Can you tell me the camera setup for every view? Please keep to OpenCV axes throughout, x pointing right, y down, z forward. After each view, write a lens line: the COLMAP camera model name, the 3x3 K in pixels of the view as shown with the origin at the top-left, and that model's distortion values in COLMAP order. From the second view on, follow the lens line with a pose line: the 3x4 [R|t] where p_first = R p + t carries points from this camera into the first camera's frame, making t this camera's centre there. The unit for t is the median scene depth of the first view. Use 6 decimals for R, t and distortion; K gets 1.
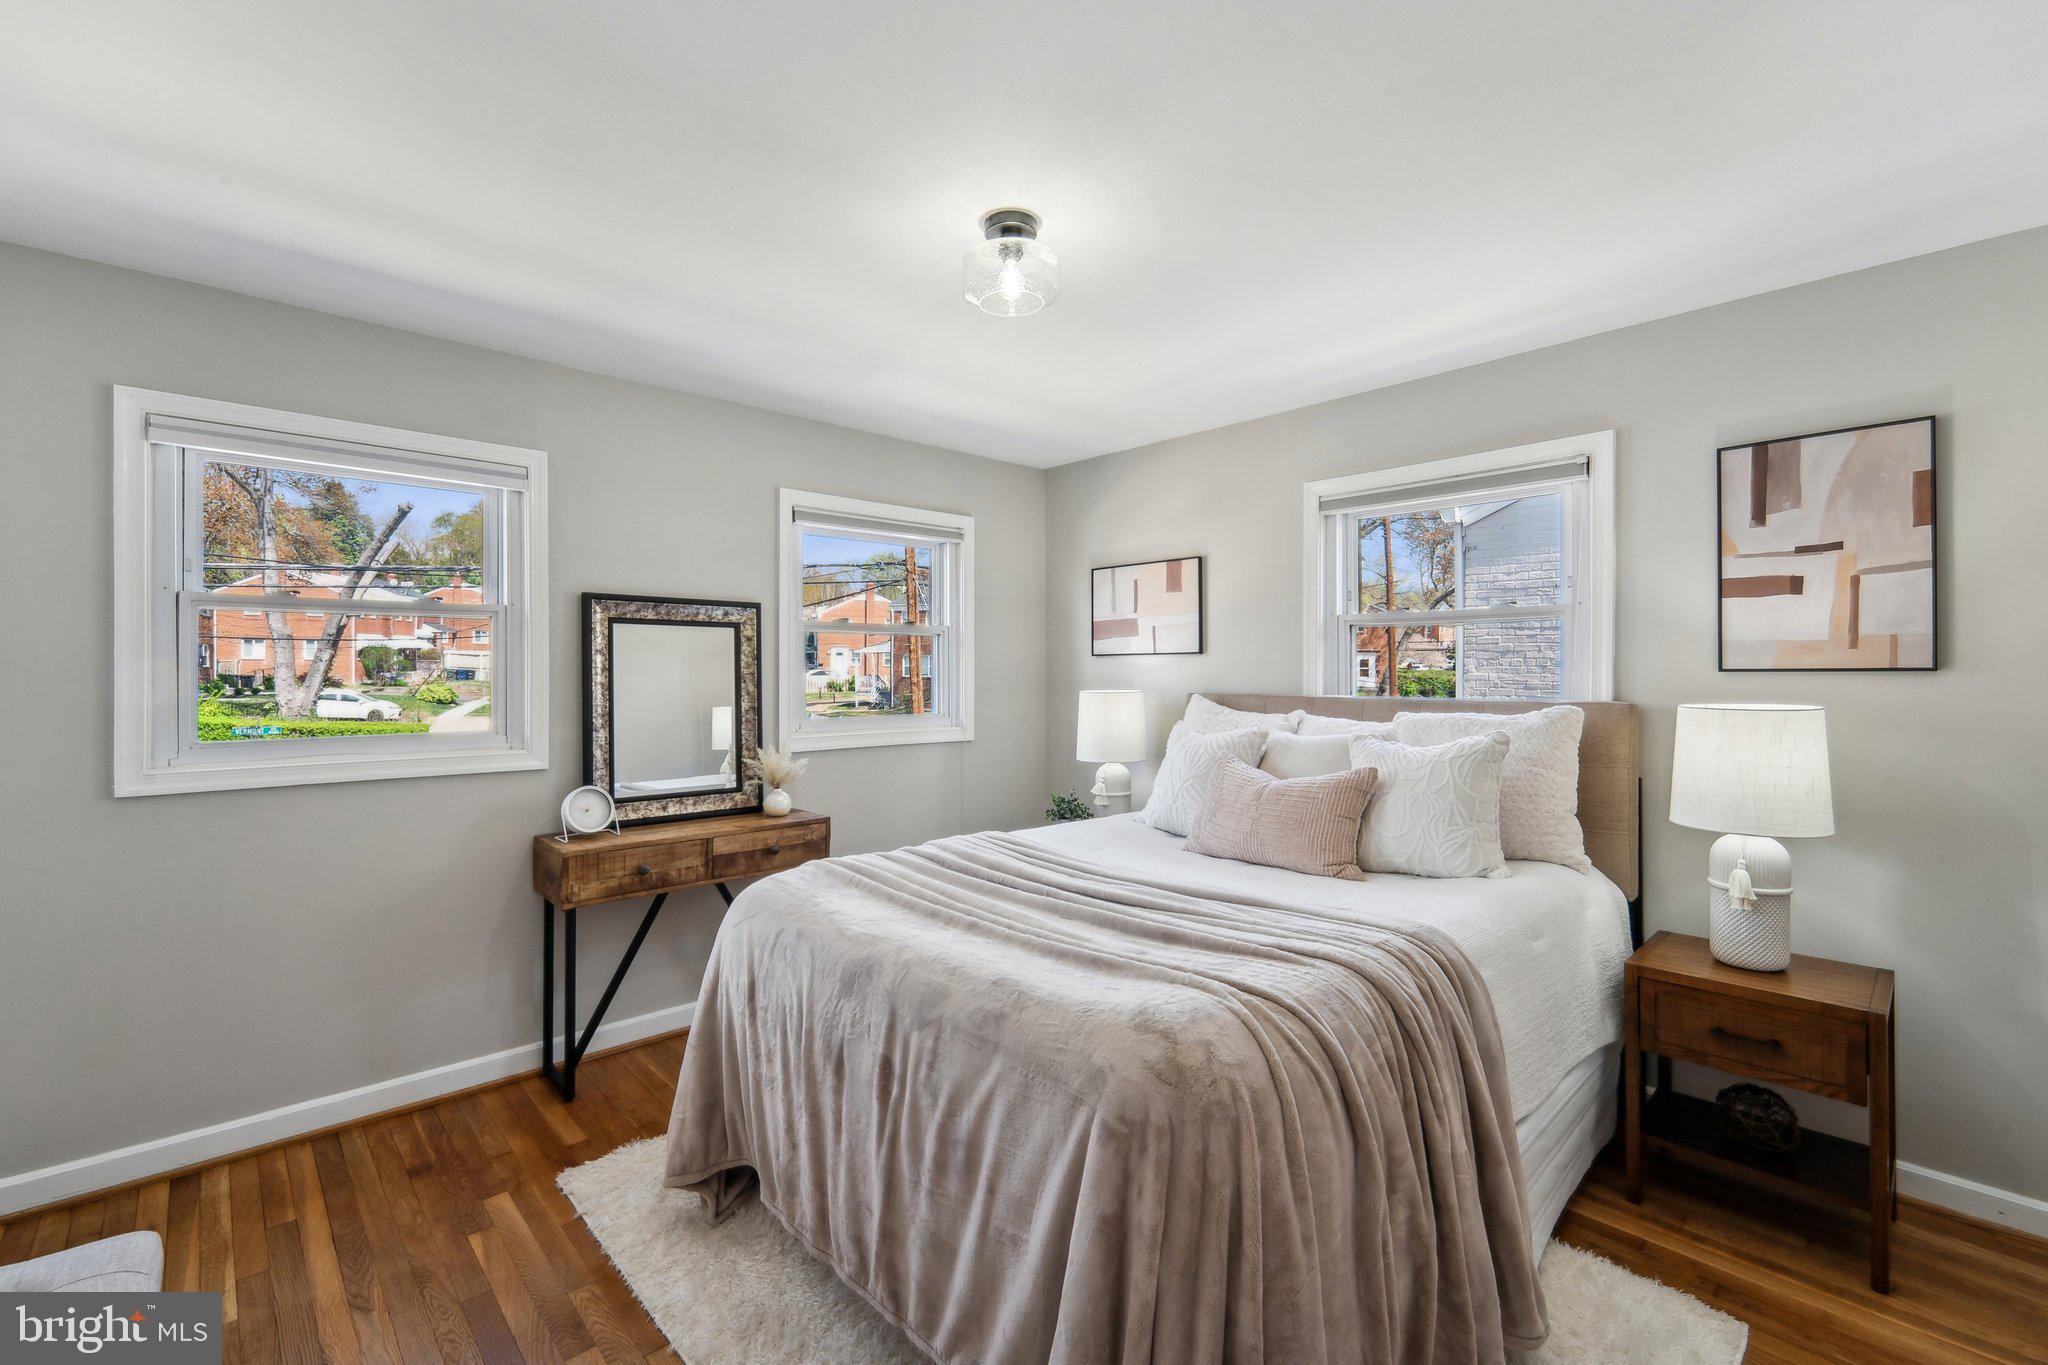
lens RADIAL K [[884.7, 0, 1018.1], [0, 884.7, 680.5], [0, 0, 1]] dist [0.001097, -0.001828]
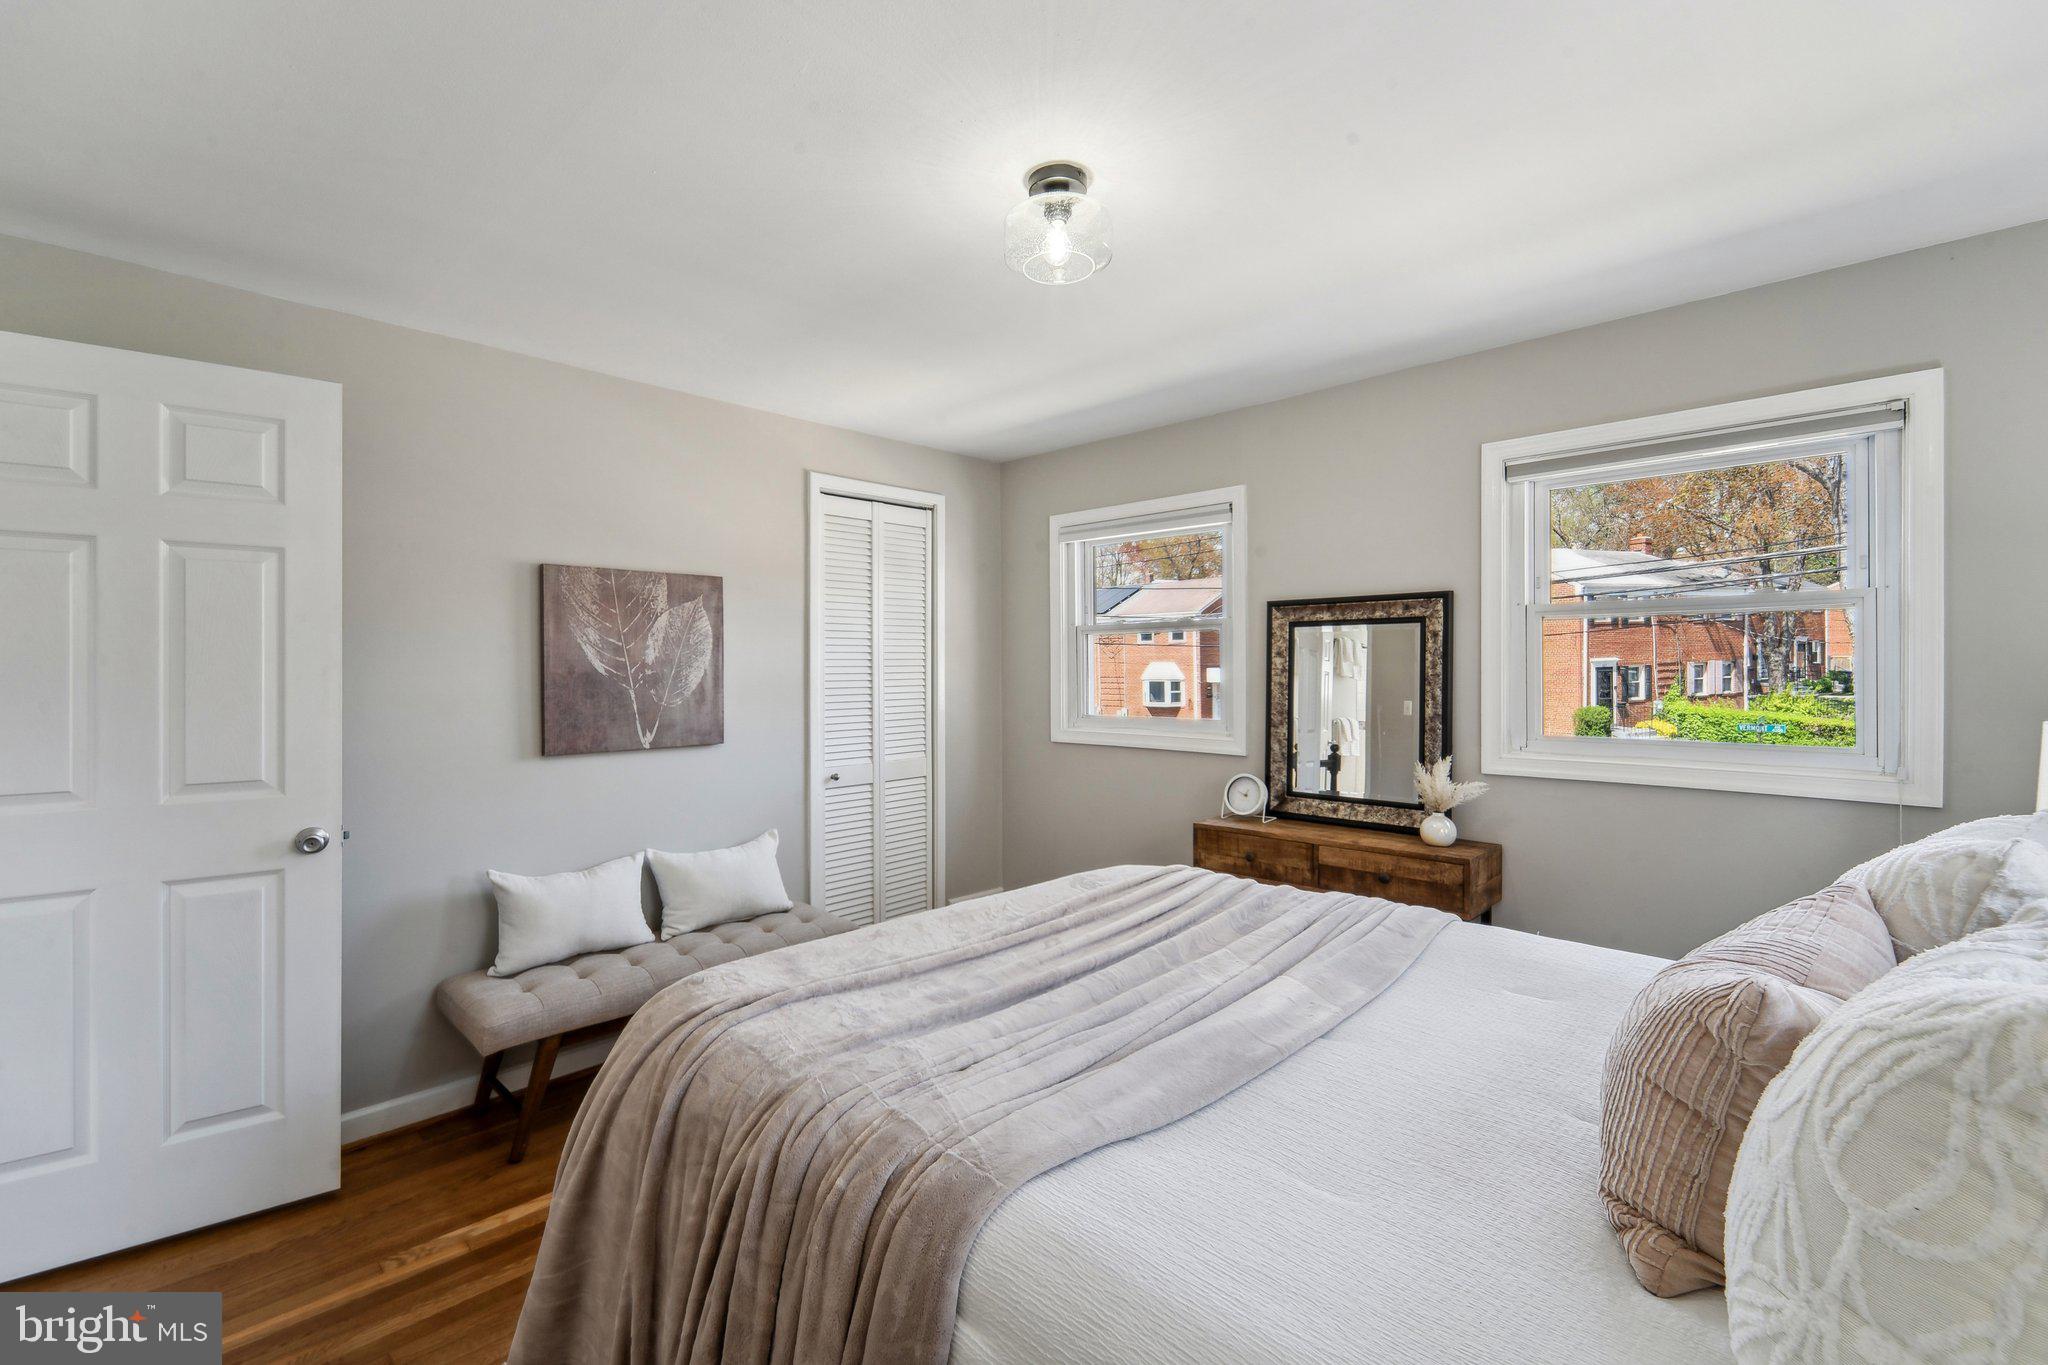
lens RADIAL K [[884.7, 0, 1003.8], [0, 884.7, 676.7], [0, 0, 1]] dist [0.001097, -0.001828]
pose [[0.033029, 0.007939, -0.999423, 0.553760], [-0.007607, 0.999941, 0.007691, -0.009883], [0.999425, 0.007348, 0.033087, 0.567966]]
